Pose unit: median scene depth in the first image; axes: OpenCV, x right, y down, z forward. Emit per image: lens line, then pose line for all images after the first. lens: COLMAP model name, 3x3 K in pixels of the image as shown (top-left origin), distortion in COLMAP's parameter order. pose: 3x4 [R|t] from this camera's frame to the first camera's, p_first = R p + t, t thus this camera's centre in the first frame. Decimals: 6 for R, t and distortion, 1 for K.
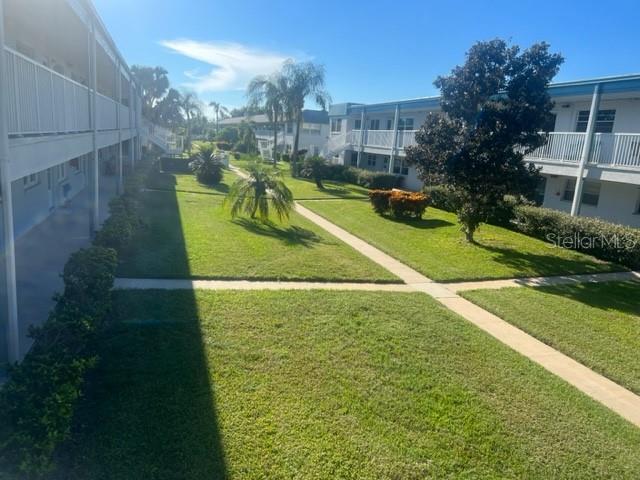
lens RADIAL K [[475.8, 0, 322.9], [0, 475.8, 238.9], [0, 0, 1]] dist [0.042897, -0.052148]
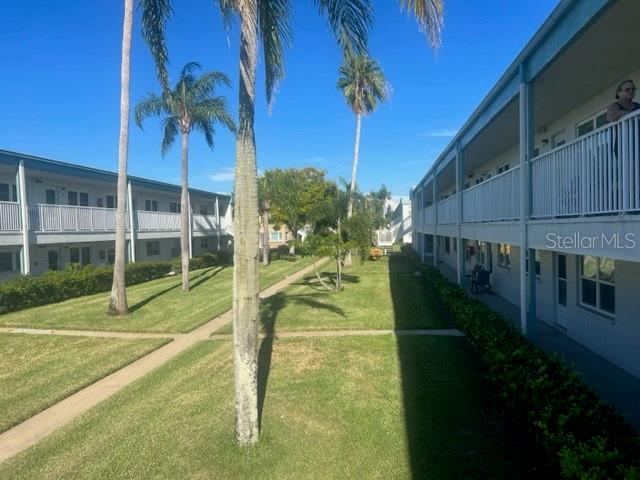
lens RADIAL K [[475.8, 0, 322.9], [0, 475.8, 238.9], [0, 0, 1]] dist [0.042897, -0.052148]
pose [[-0.899532, -0.074619, 0.430435, -0.492858], [0.037129, 0.968680, 0.245520, -0.375033], [-0.435275, 0.236835, -0.868588, 1.634732]]
